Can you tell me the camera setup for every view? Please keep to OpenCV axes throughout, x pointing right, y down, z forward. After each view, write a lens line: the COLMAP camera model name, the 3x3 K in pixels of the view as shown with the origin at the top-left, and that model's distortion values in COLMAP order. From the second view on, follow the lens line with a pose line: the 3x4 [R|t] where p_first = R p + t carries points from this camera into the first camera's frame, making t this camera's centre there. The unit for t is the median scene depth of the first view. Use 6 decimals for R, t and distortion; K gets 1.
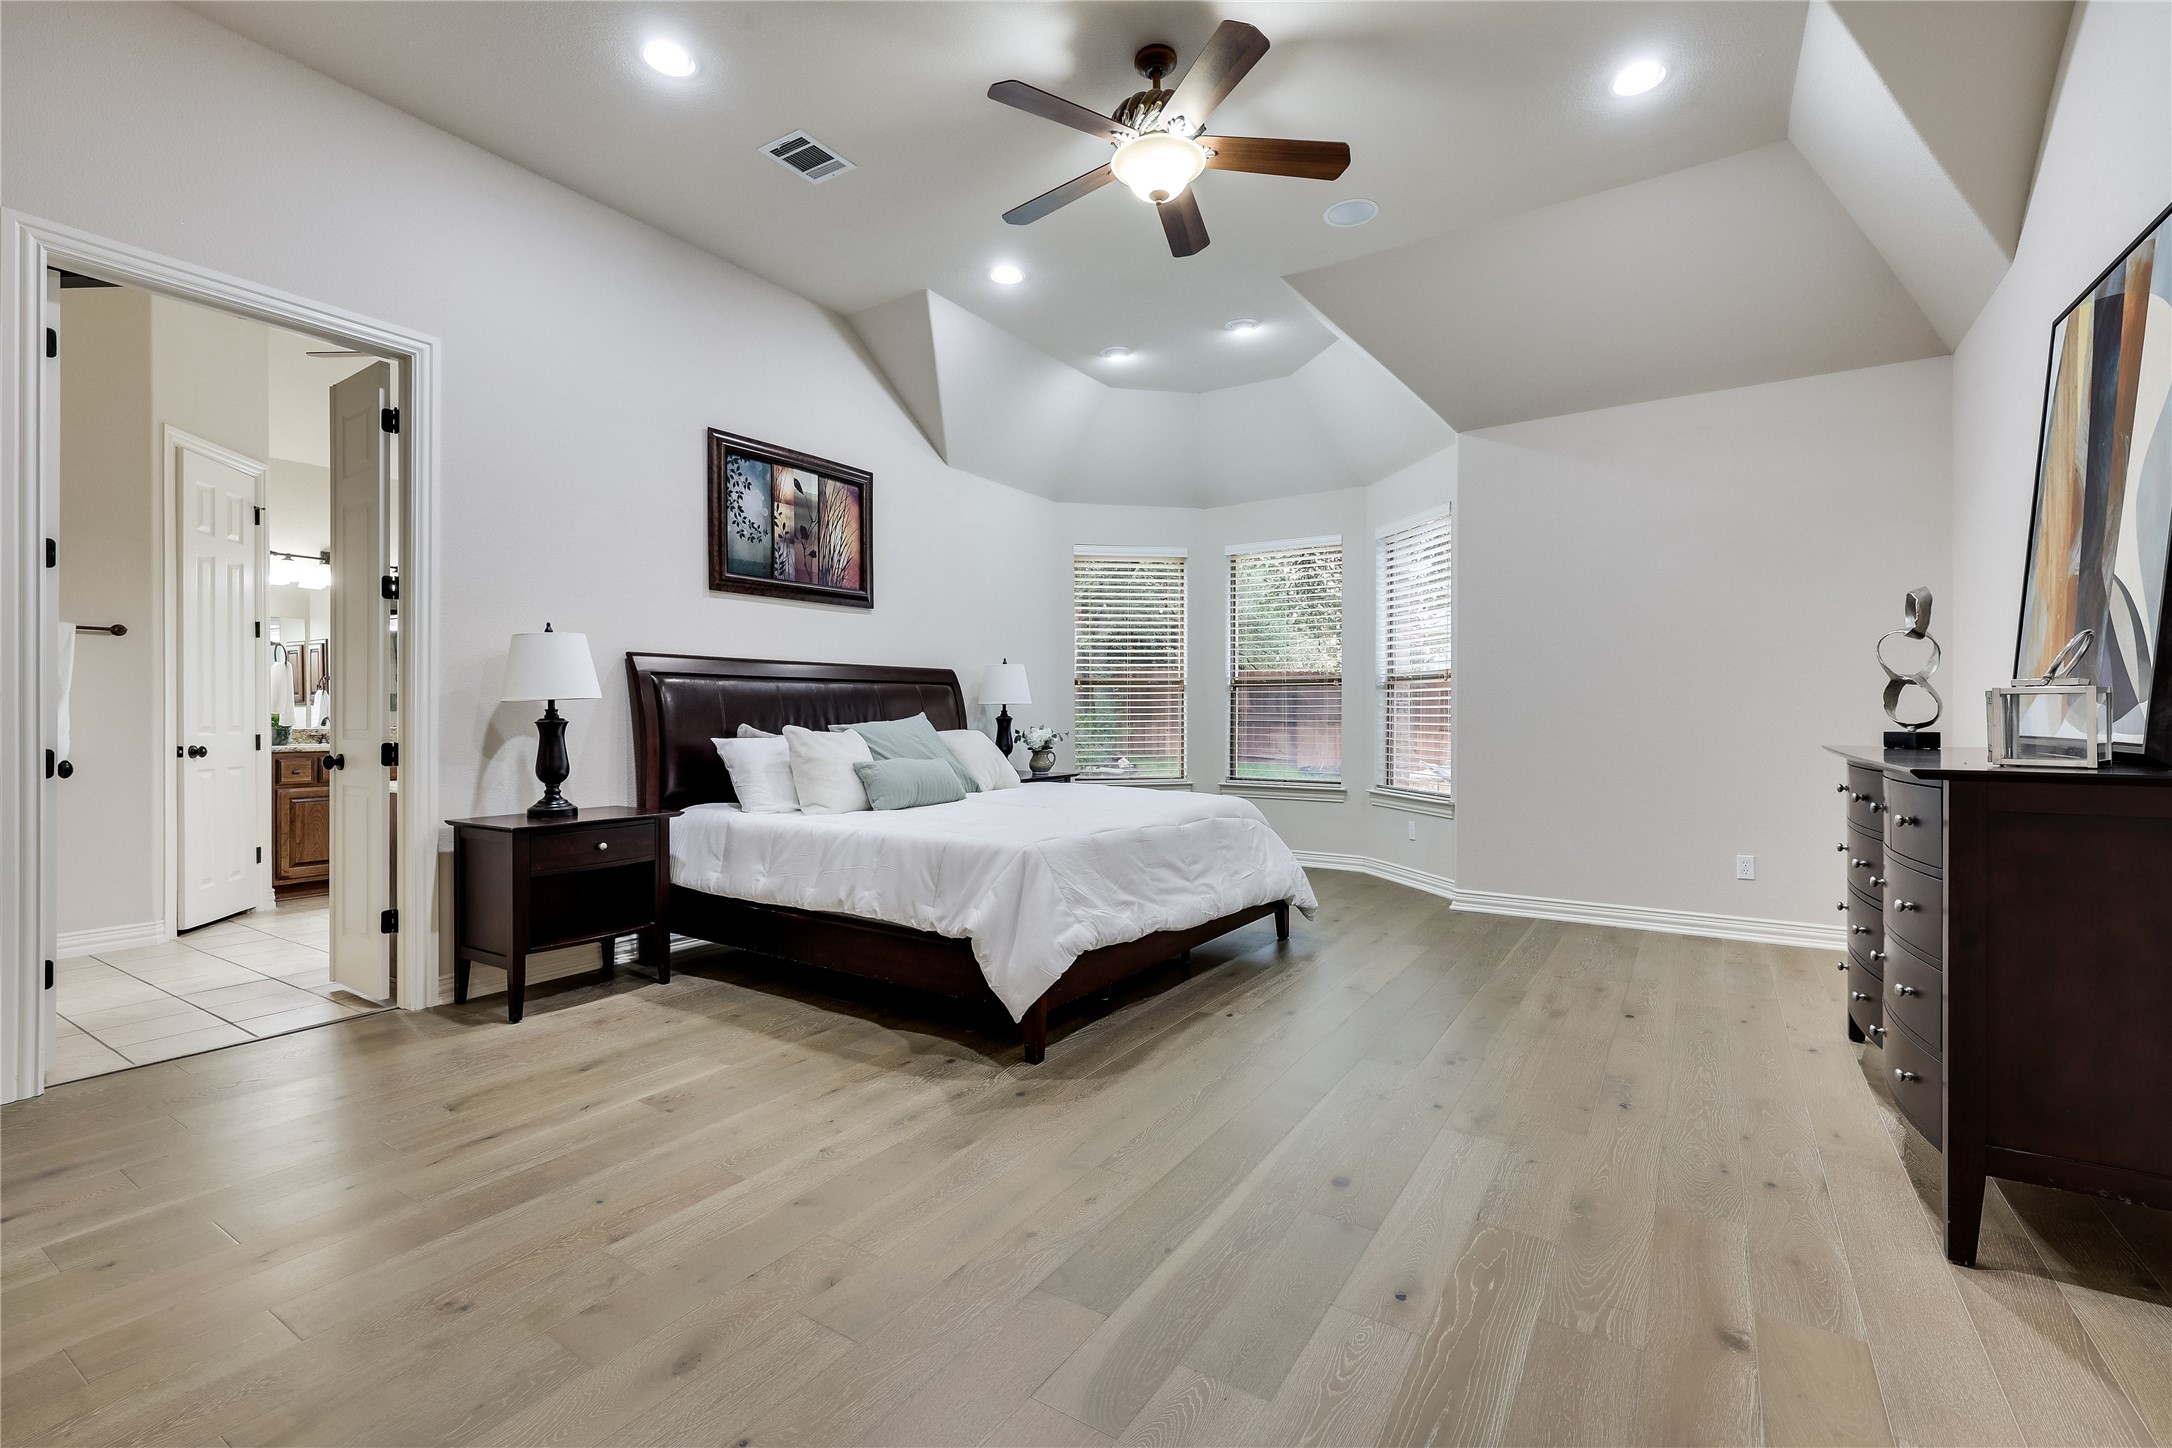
lens RADIAL K [[1082.0, 0, 1115.8], [0, 1082.0, 720.5], [0, 0, 1]] dist [0.002206, -0.000292]
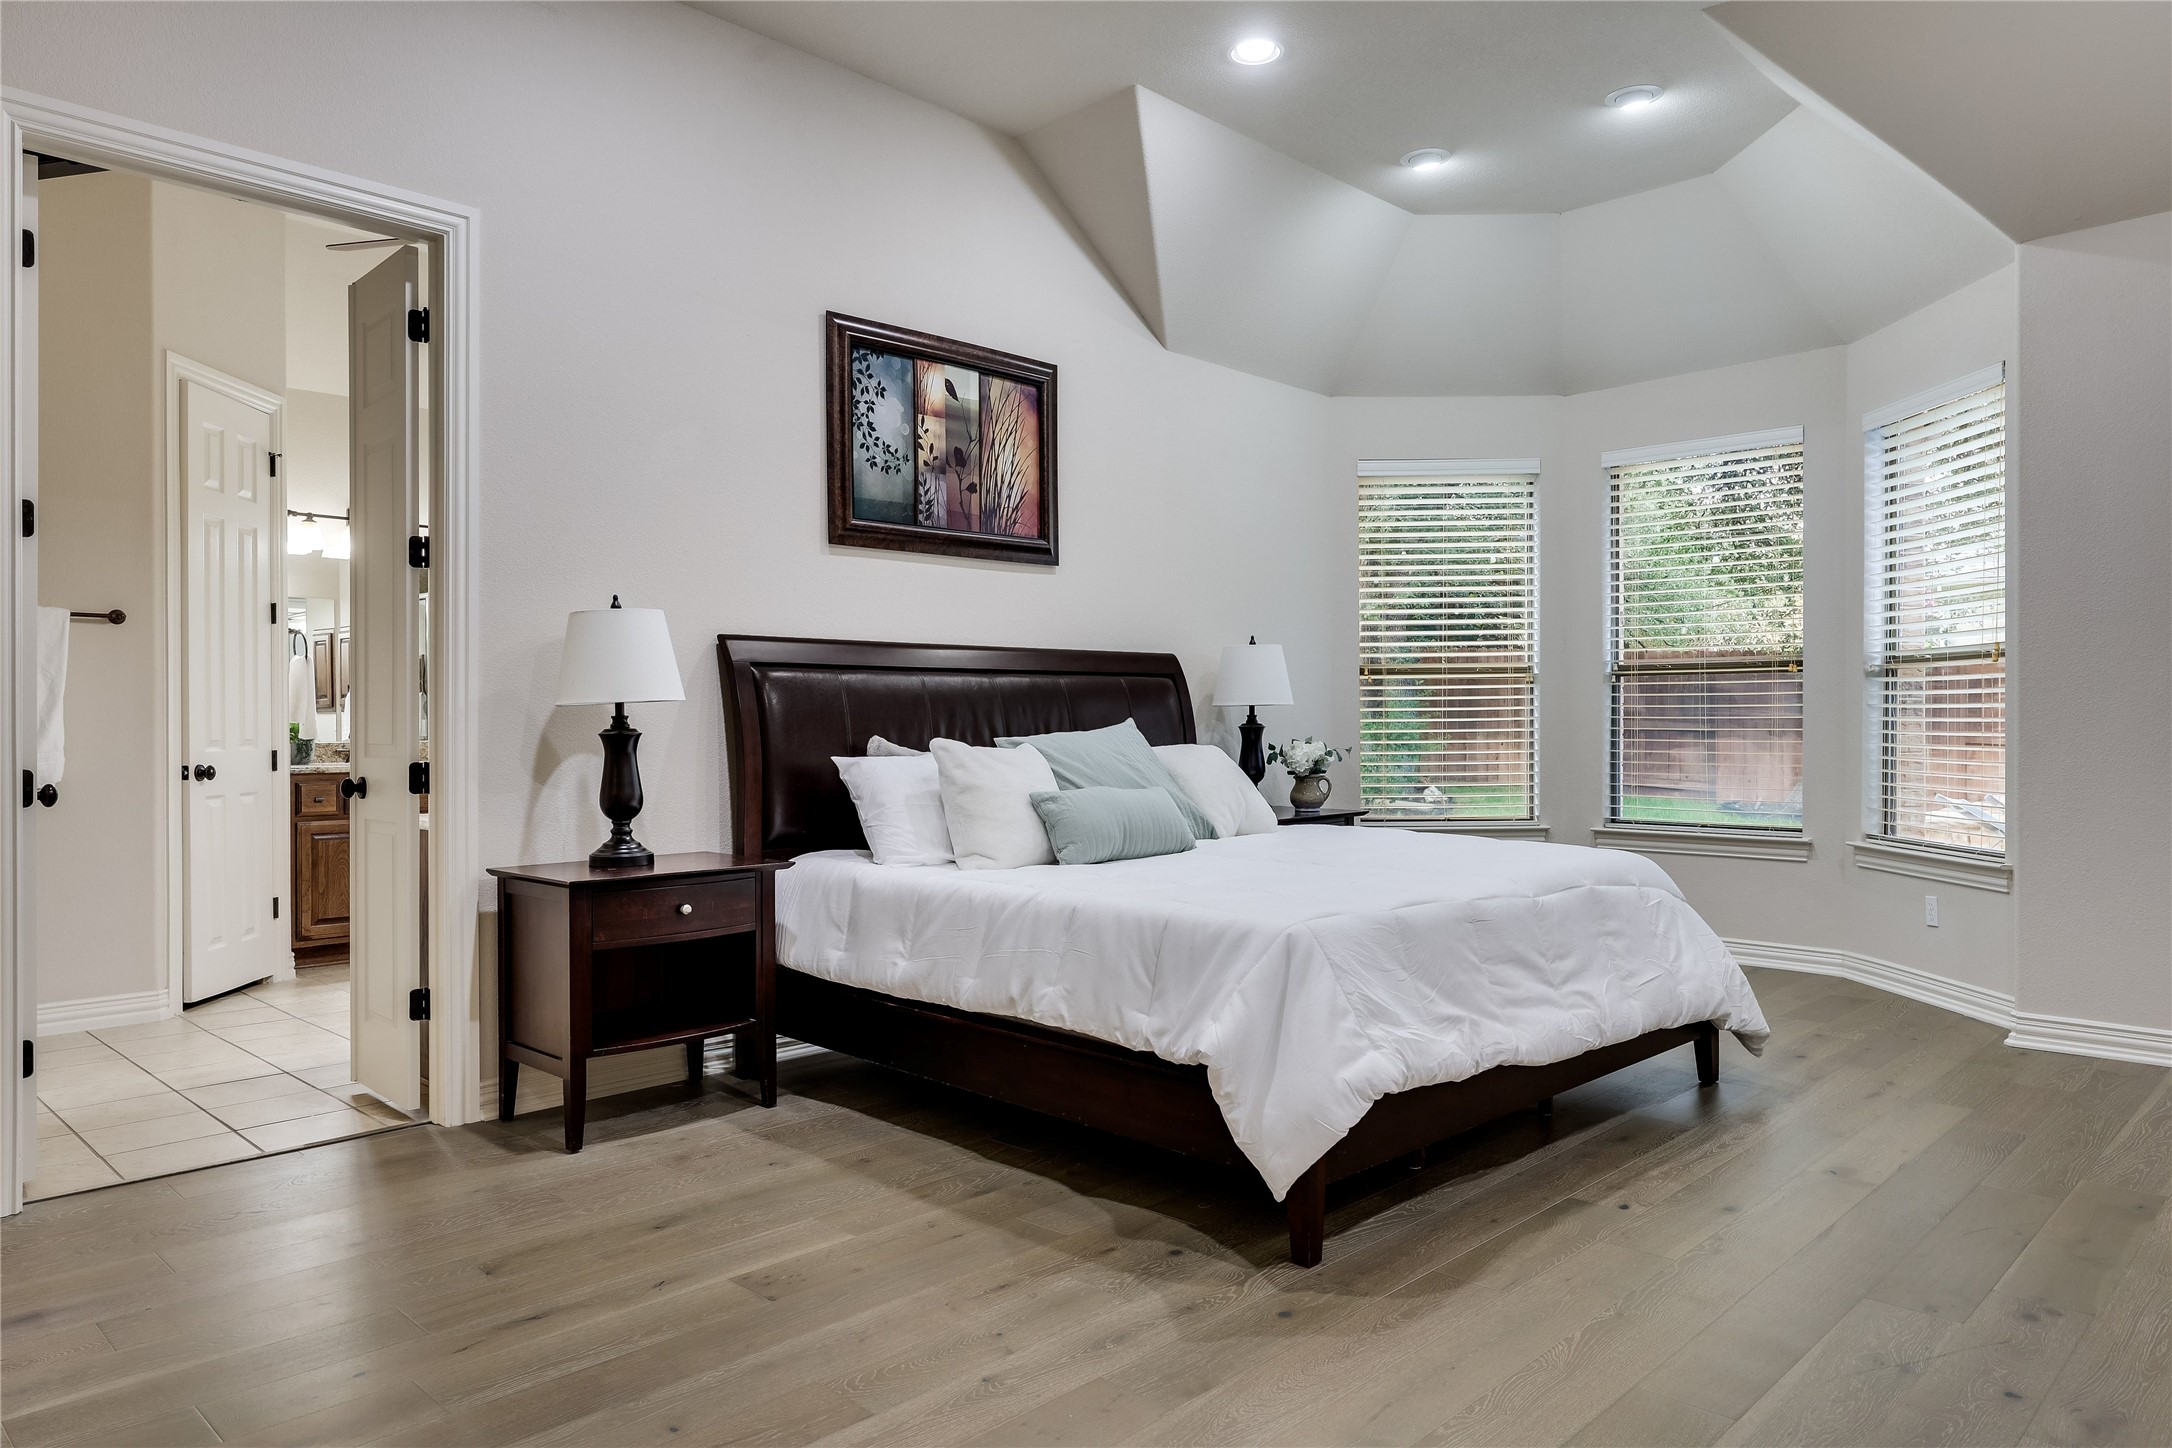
lens RADIAL K [[1254.2, 0, 1086.0], [0, 1254.2, 724.0], [0, 0, 1]] dist [0.005040, -0.001213]
pose [[0.980573, -0.002871, -0.196134, -0.055324], [0.002678, 0.999996, -0.001247, -0.003096], [0.196137, 0.000697, 0.980576, 0.242296]]
